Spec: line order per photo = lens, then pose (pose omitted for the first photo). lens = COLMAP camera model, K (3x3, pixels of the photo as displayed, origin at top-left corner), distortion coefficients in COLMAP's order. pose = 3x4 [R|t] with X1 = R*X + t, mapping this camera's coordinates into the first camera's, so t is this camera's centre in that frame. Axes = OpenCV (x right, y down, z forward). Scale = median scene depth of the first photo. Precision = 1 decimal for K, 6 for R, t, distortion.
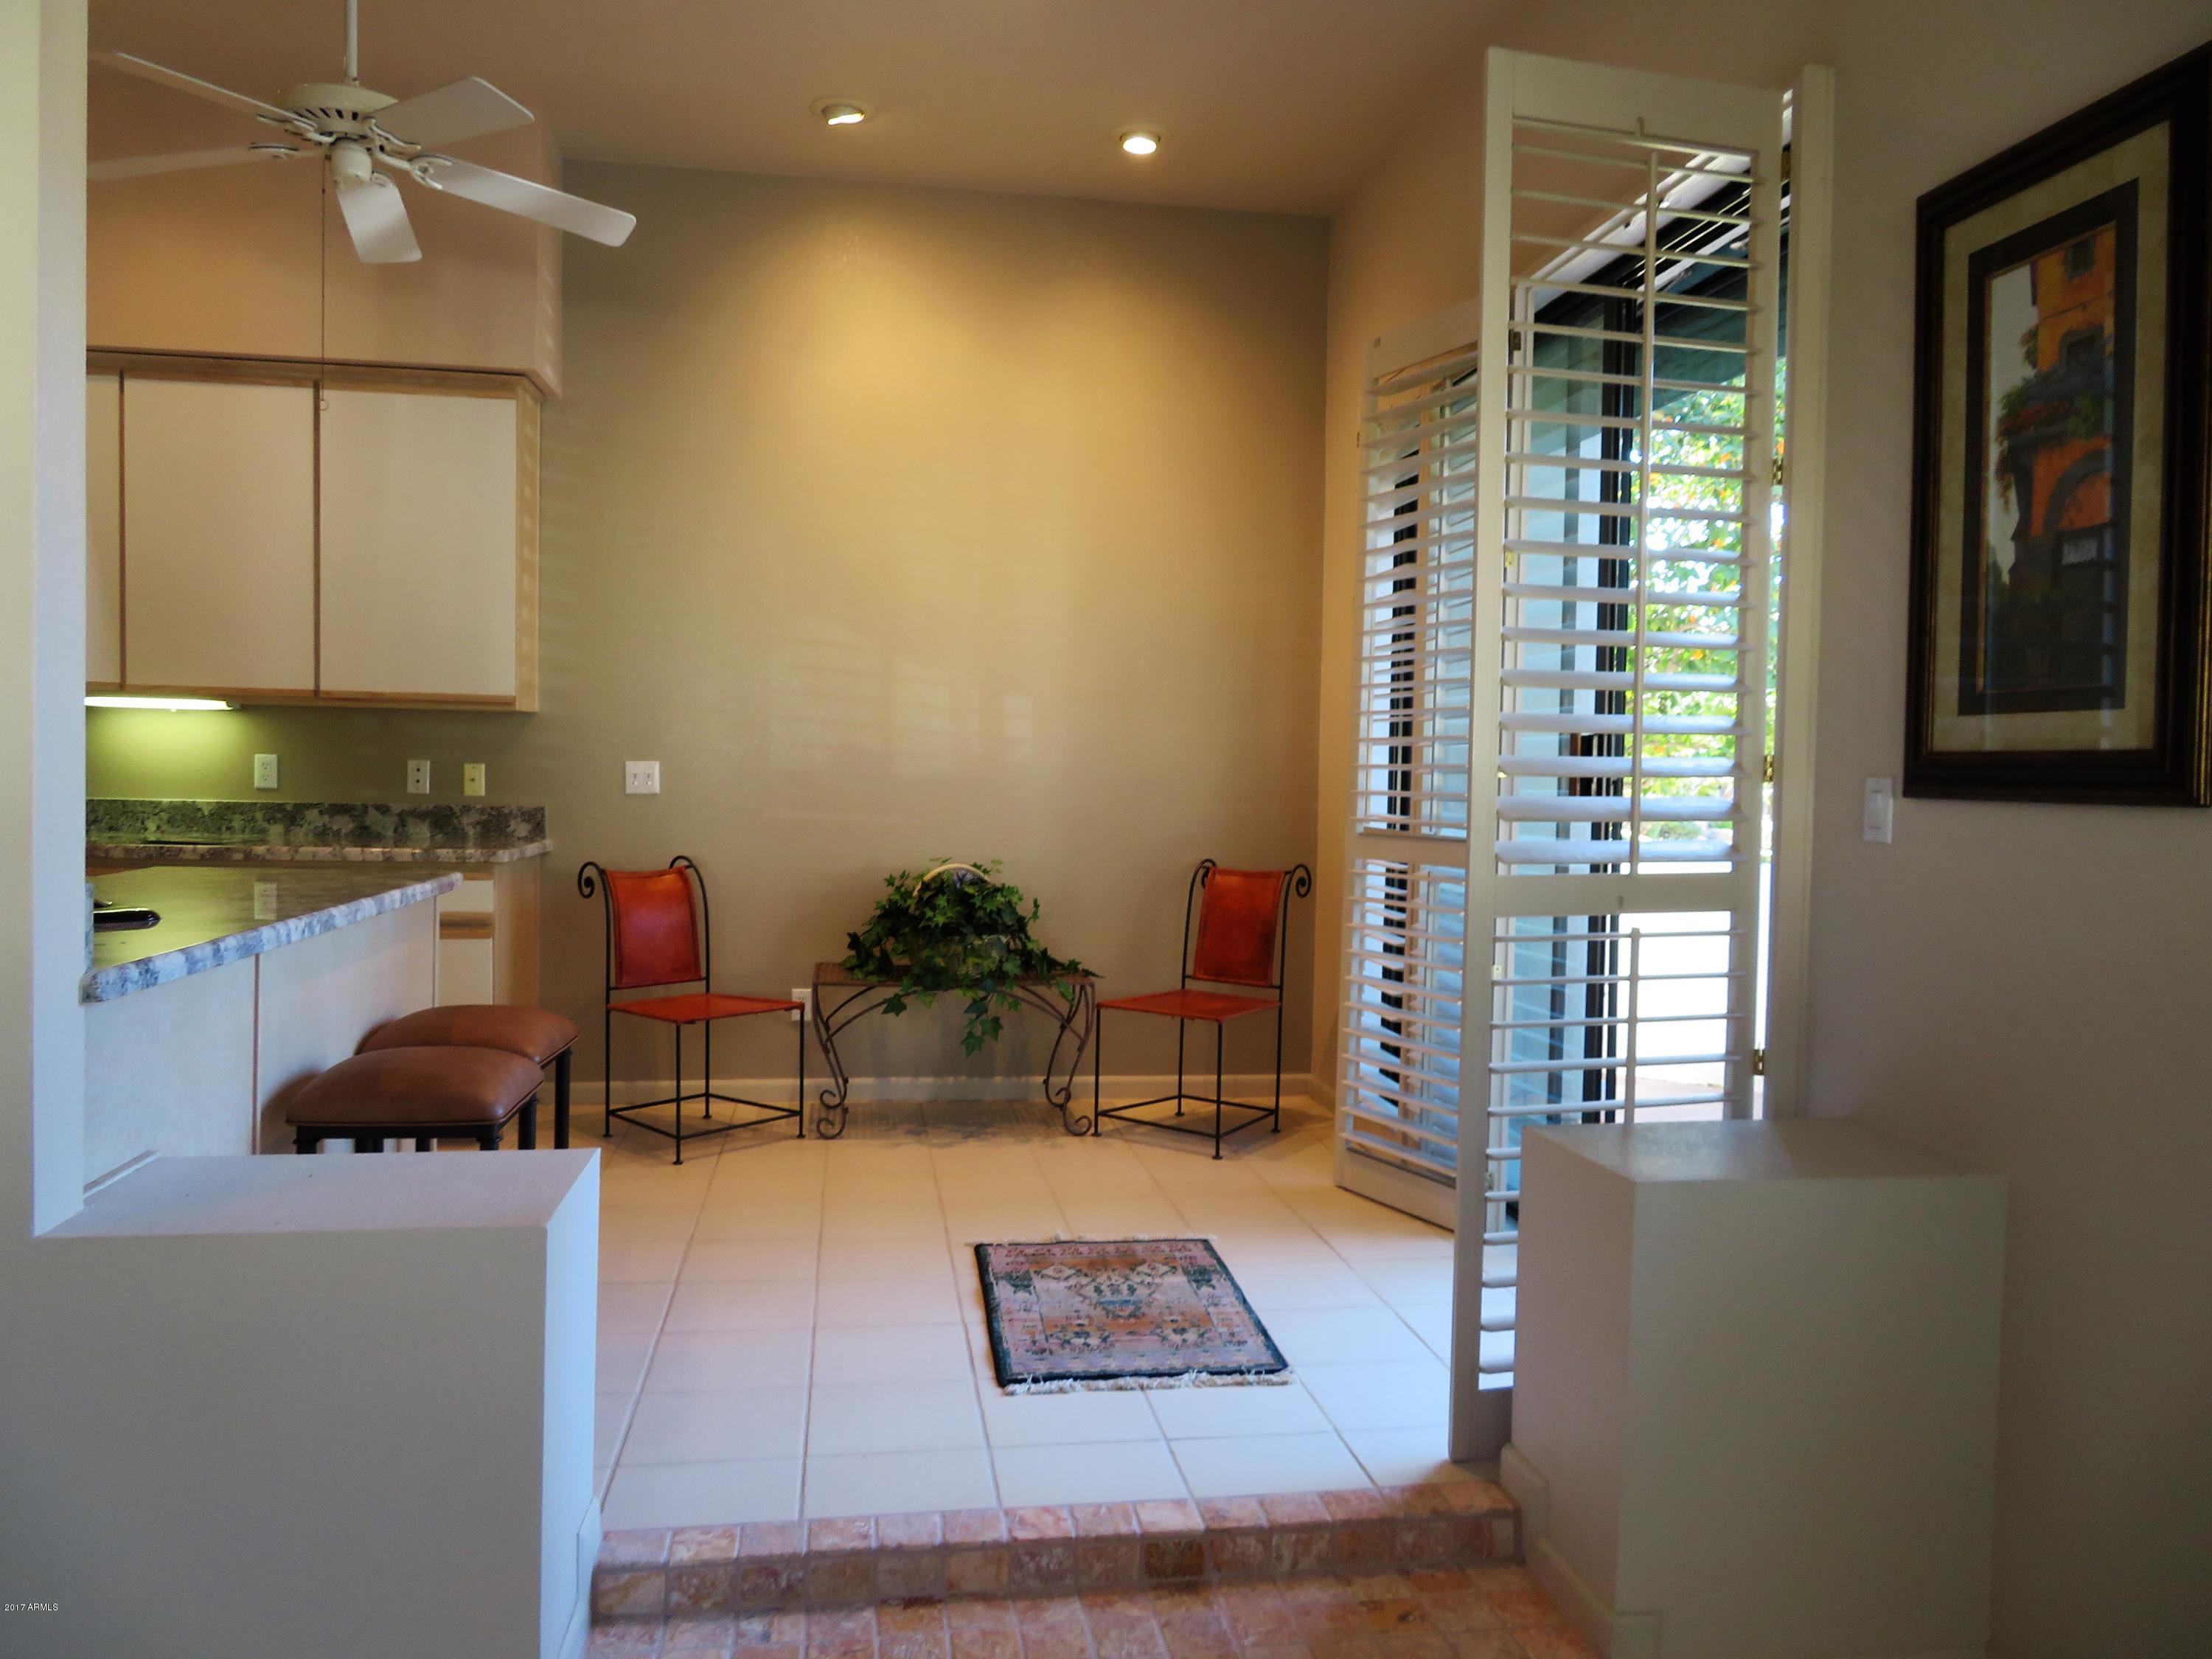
lens RADIAL K [[1562.8, 0, 1100.6], [0, 1562.8, 830.6], [0, 0, 1]] dist [-0.008881, -0.000598]
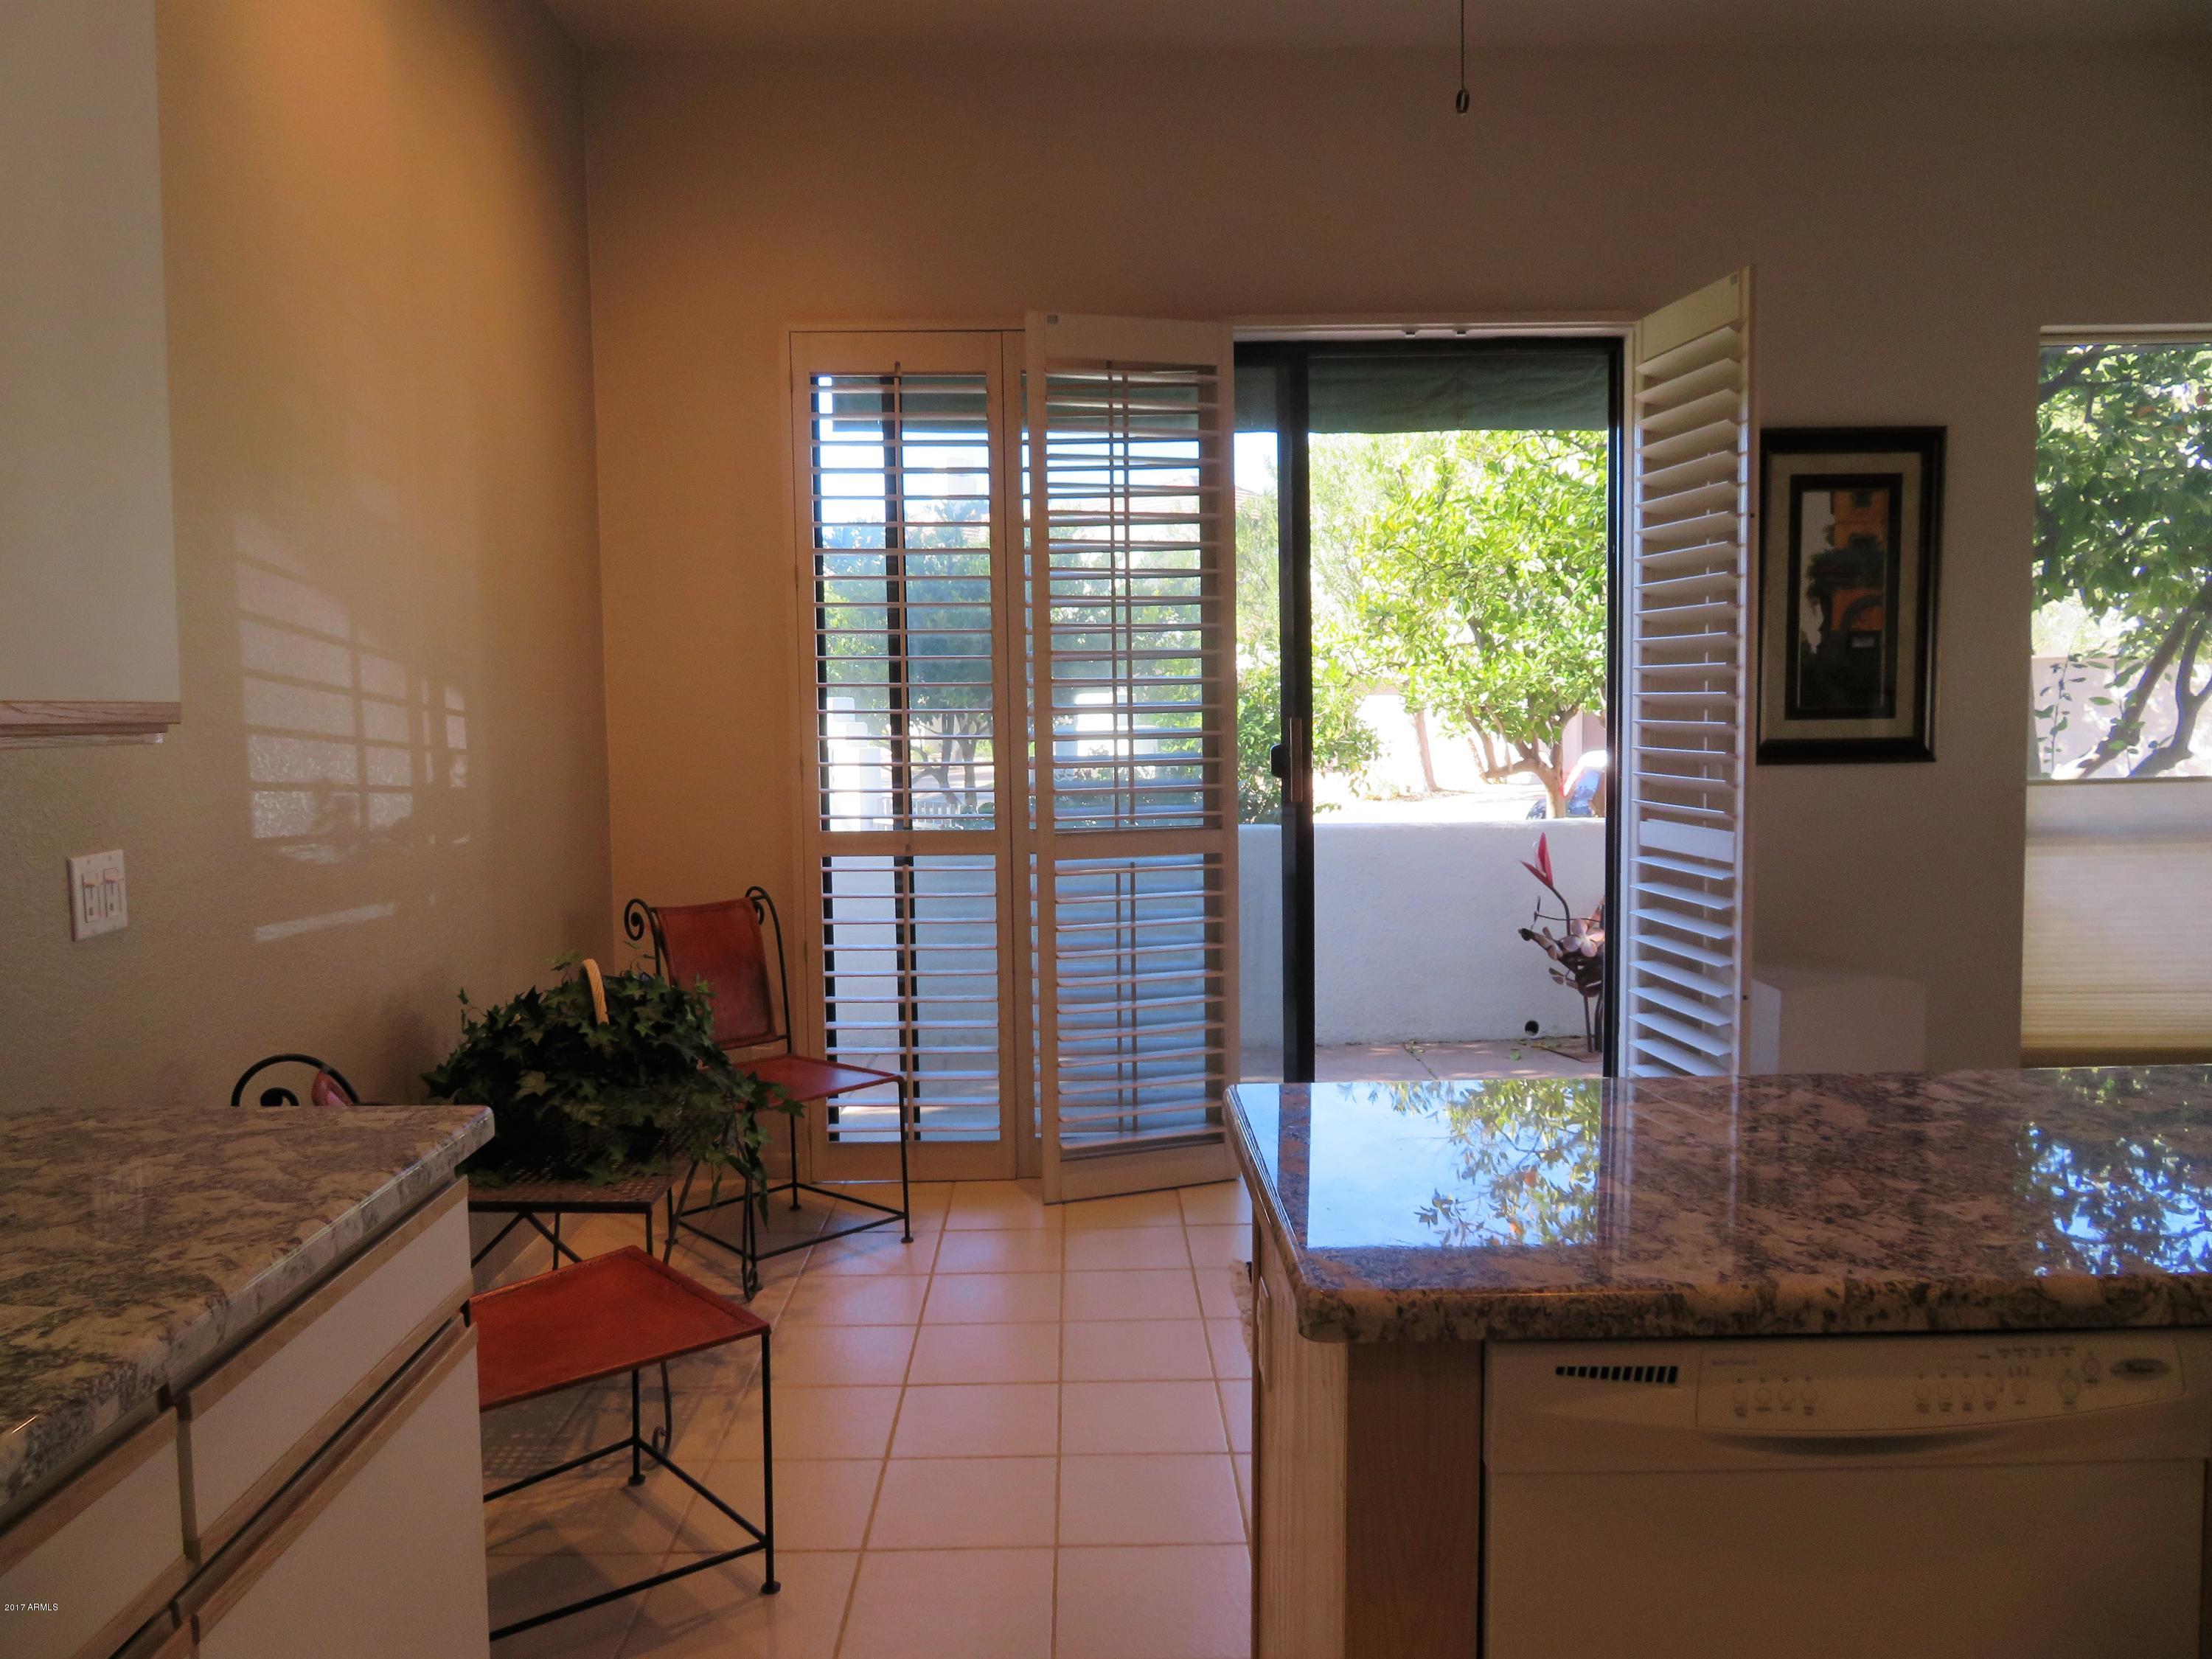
lens RADIAL K [[1562.8, 0, 1100.6], [0, 1562.8, 830.6], [0, 0, 1]] dist [-0.008881, -0.000598]
pose [[0.143544, -0.093083, 0.985257, -1.501149], [0.056951, 0.994694, 0.085677, -0.156455], [-0.988004, 0.043813, 0.148084, 1.614273]]
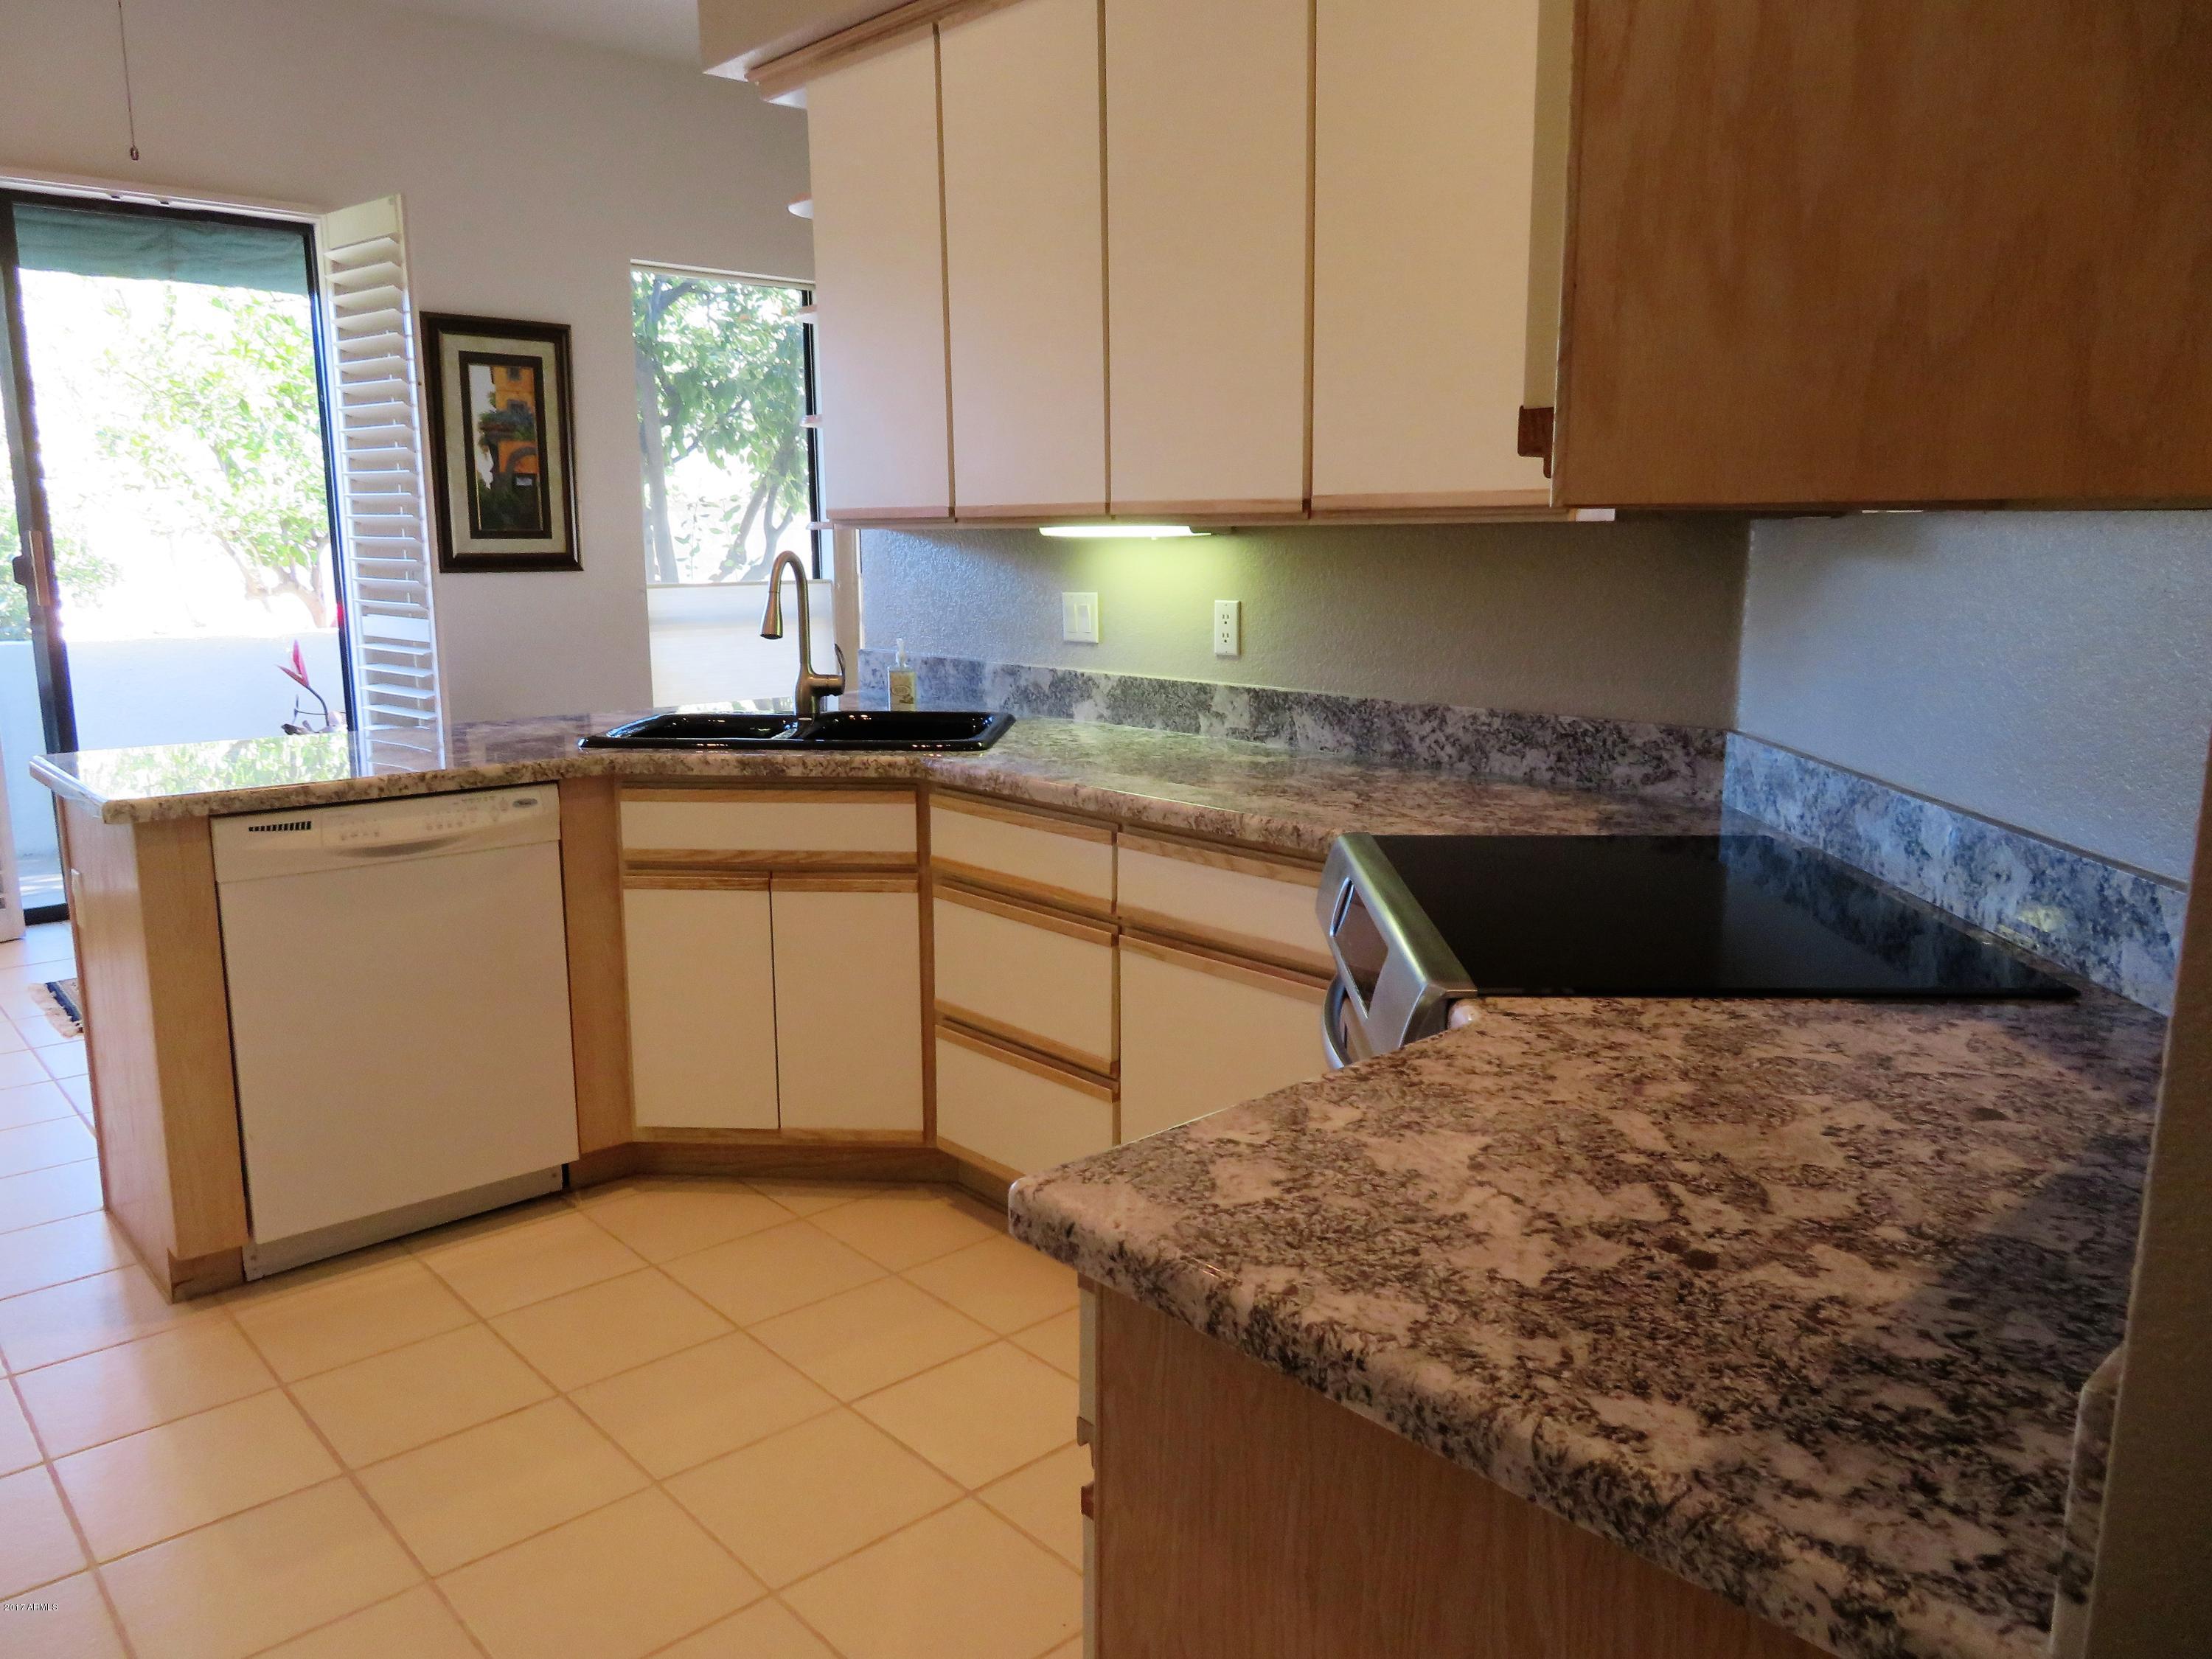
lens RADIAL K [[1562.8, 0, 1100.6], [0, 1562.8, 830.6], [0, 0, 1]] dist [-0.008881, -0.000598]
pose [[-0.552714, -0.169370, 0.815978, -2.236352], [0.023512, 0.975571, 0.218422, -0.147077], [-0.833039, 0.139910, -0.535230, 1.637575]]
